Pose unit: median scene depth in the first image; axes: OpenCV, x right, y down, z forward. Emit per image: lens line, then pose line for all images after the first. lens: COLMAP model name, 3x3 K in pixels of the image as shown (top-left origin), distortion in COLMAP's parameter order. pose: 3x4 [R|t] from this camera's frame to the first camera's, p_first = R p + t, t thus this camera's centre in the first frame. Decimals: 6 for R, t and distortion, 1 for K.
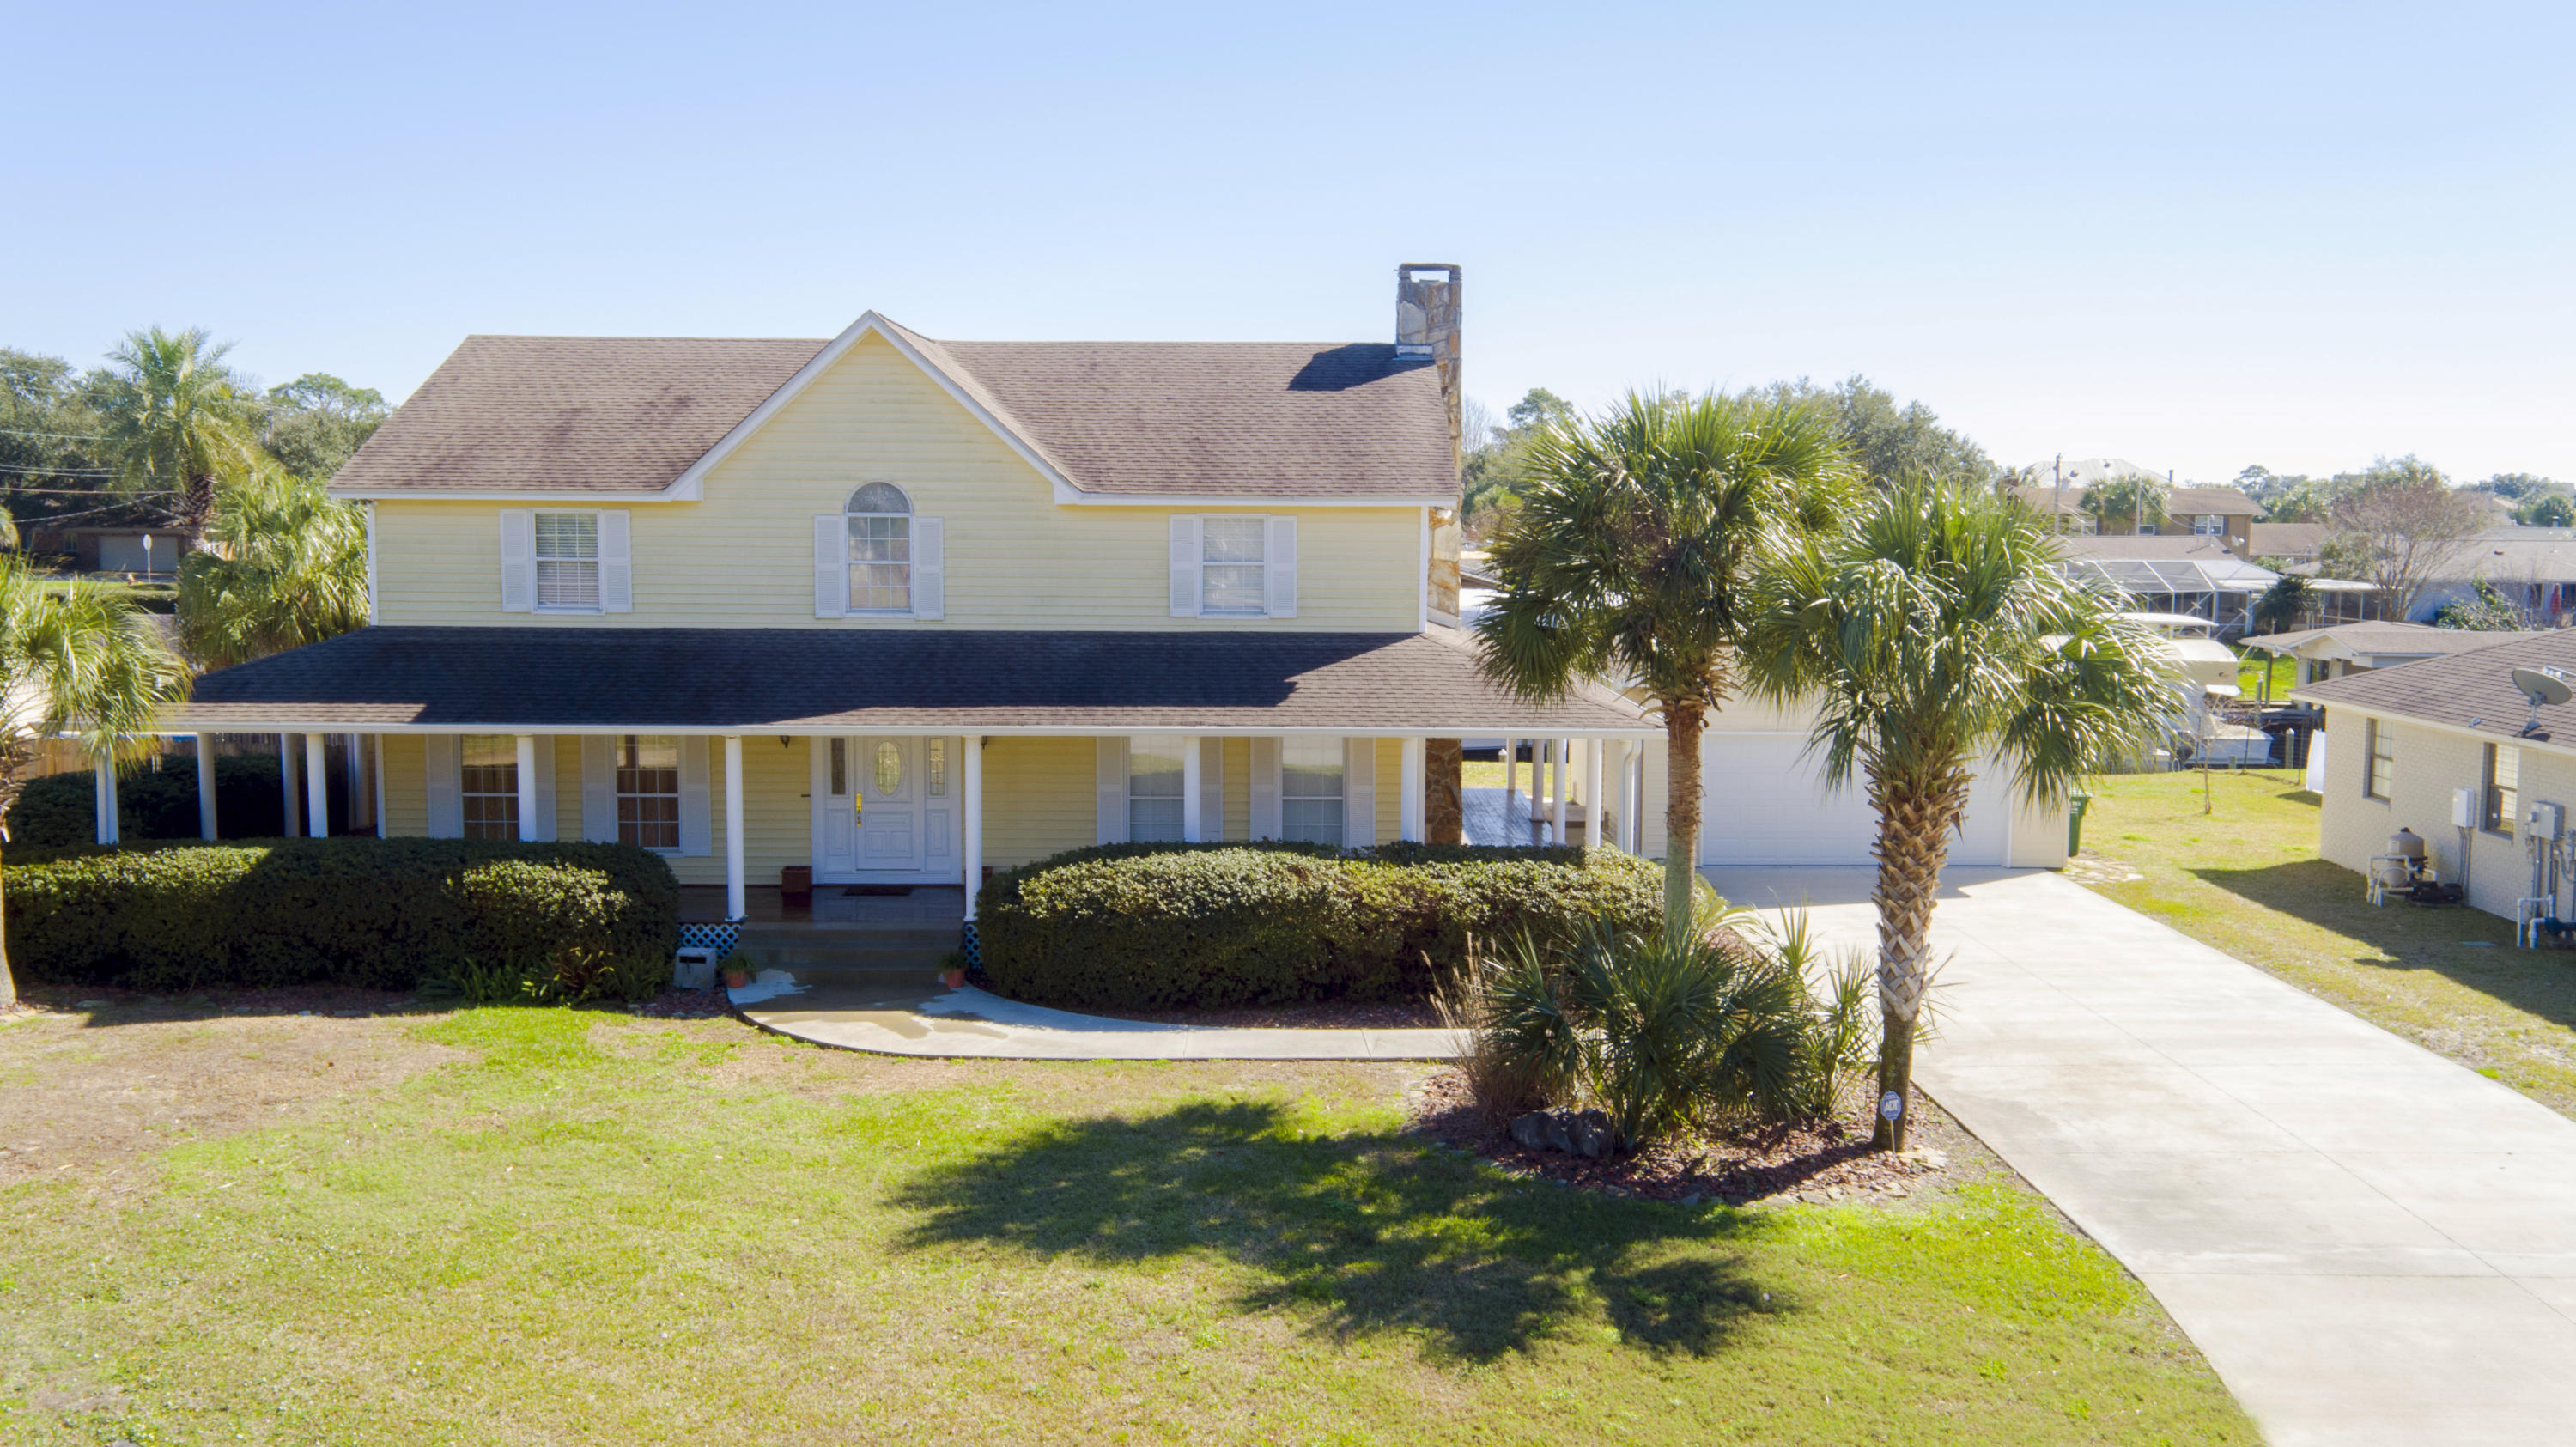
lens RADIAL K [[2354.4, 0, 1356.2], [0, 2354.4, 724.3], [0, 0, 1]] dist [0.037258, -0.003157]
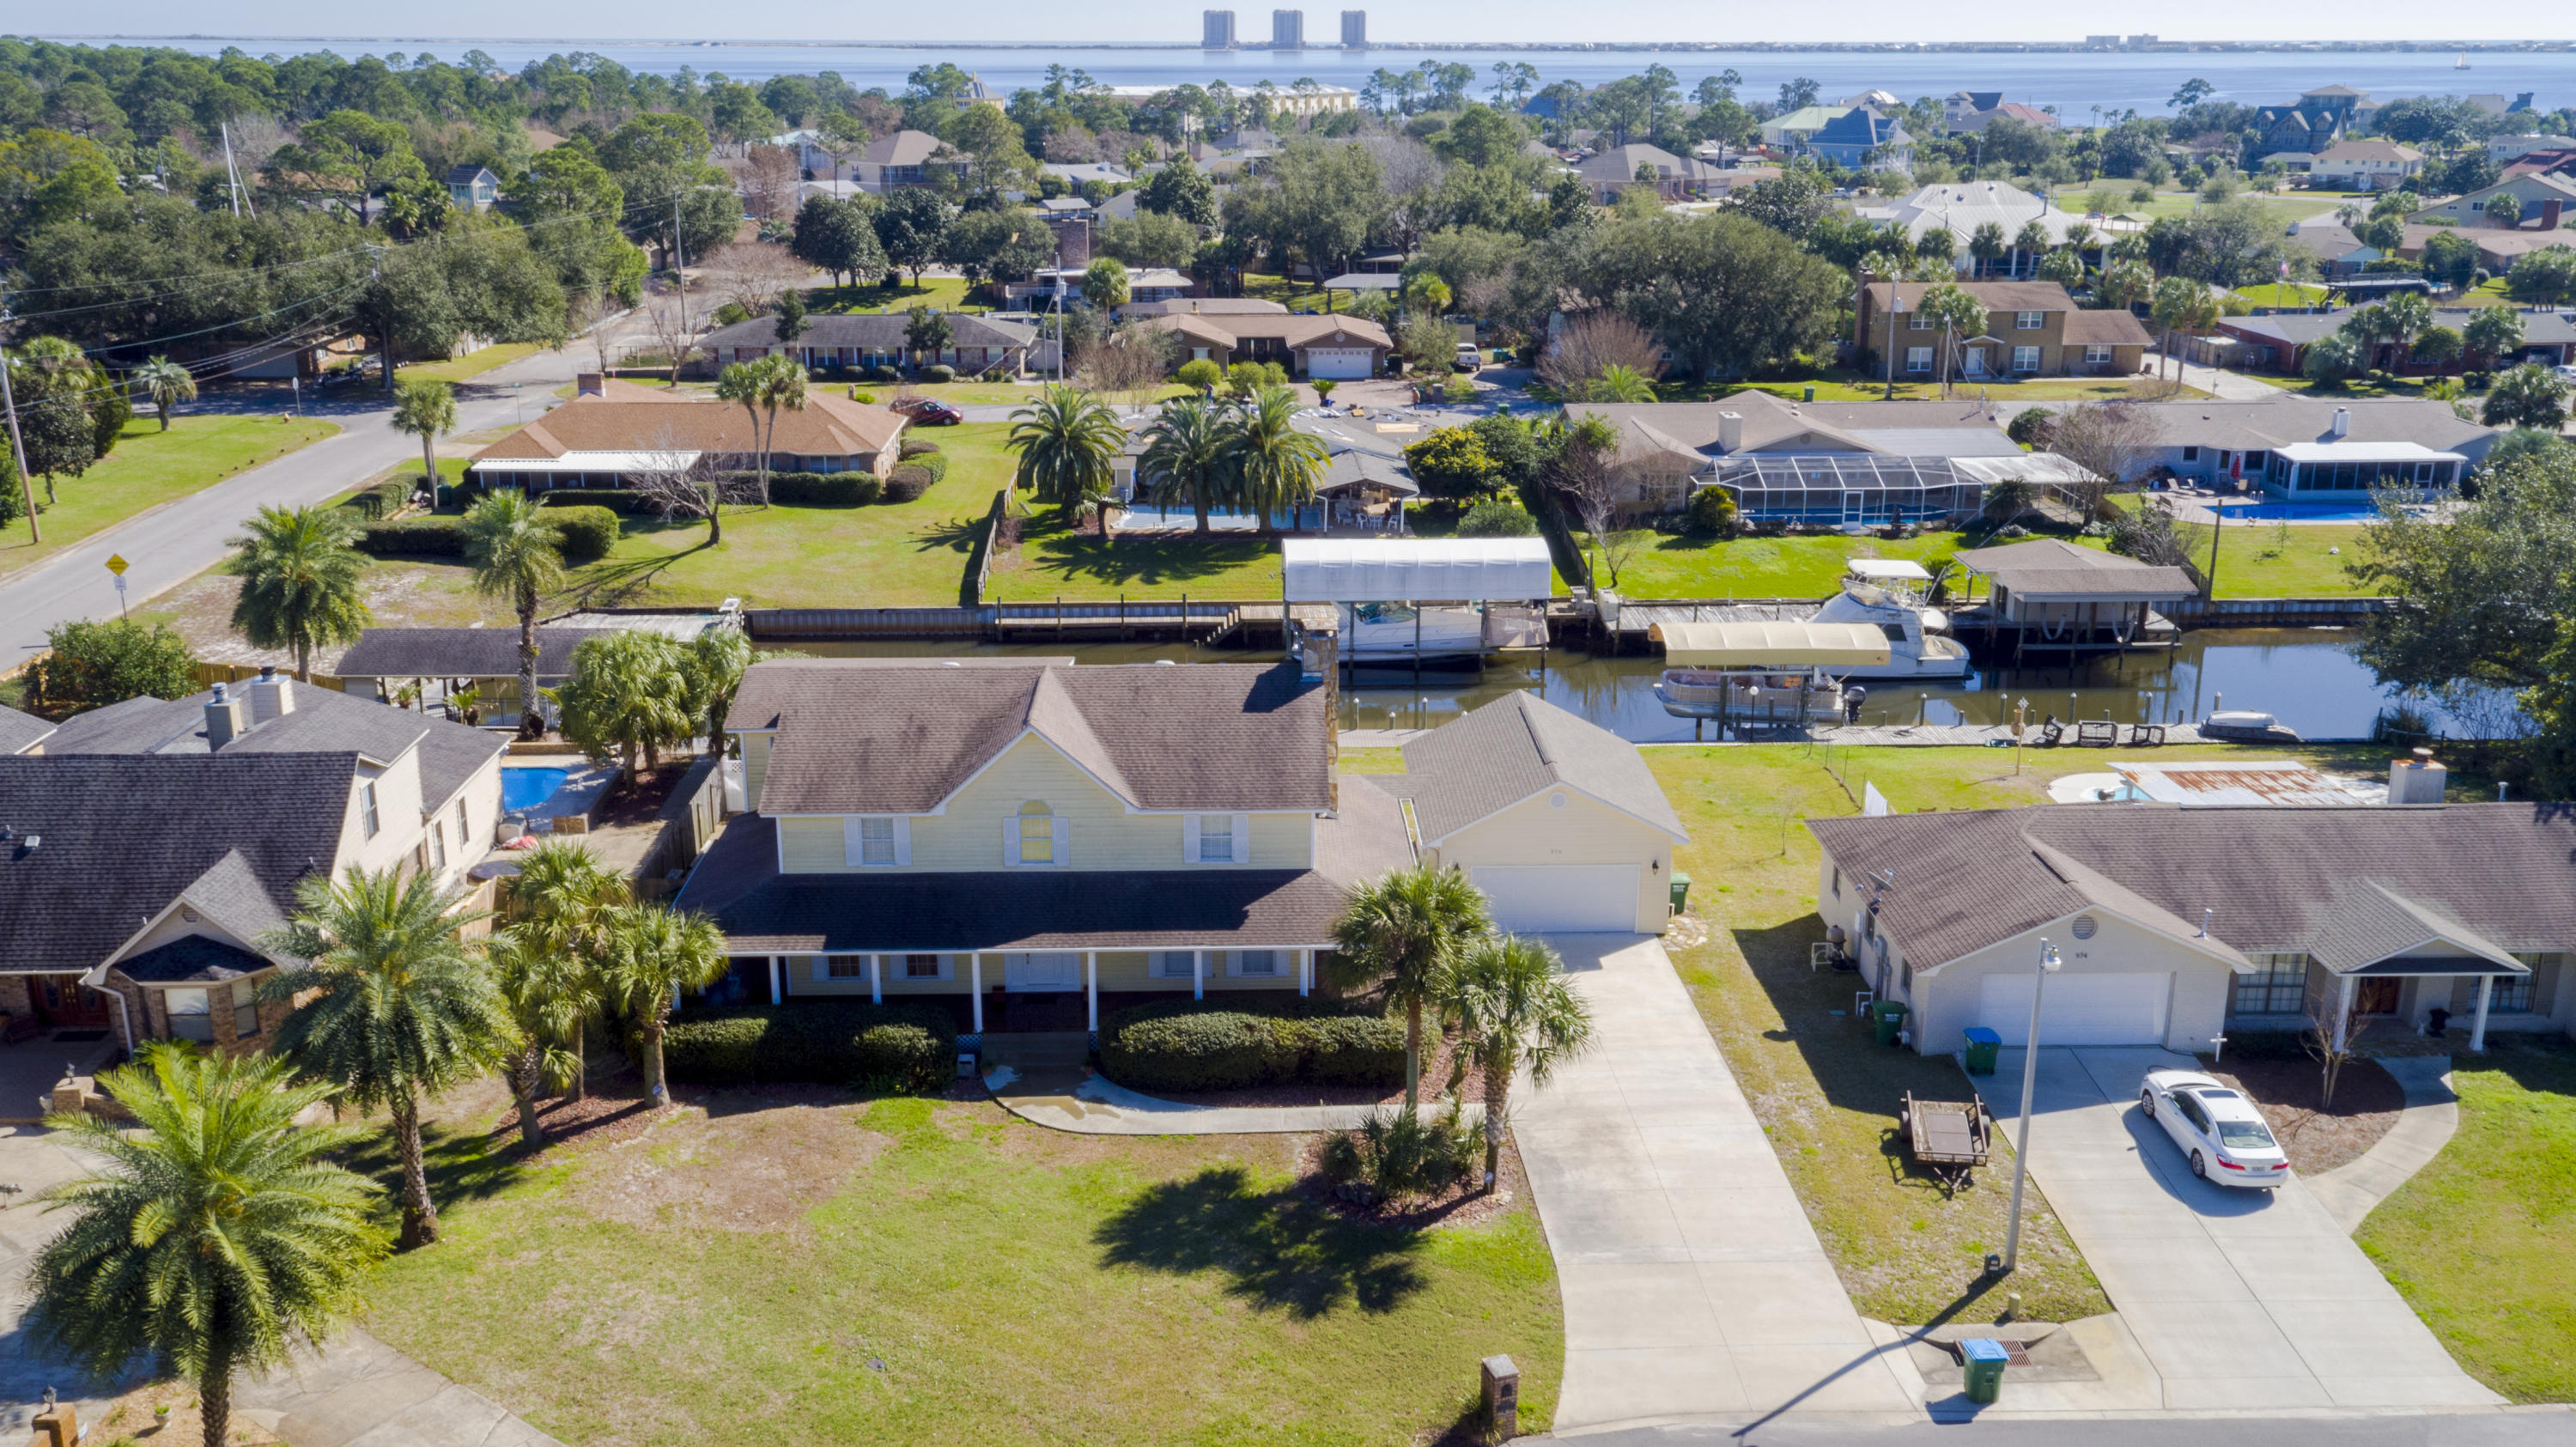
lens RADIAL K [[2354.4, 0, 1356.2], [0, 2354.4, 724.3], [0, 0, 1]] dist [0.037258, -0.003157]
pose [[0.999897, -0.009998, 0.010304, 0.063285], [0.007950, 0.983174, 0.182497, -0.717079], [-0.011955, -0.182396, 0.983152, -1.270024]]
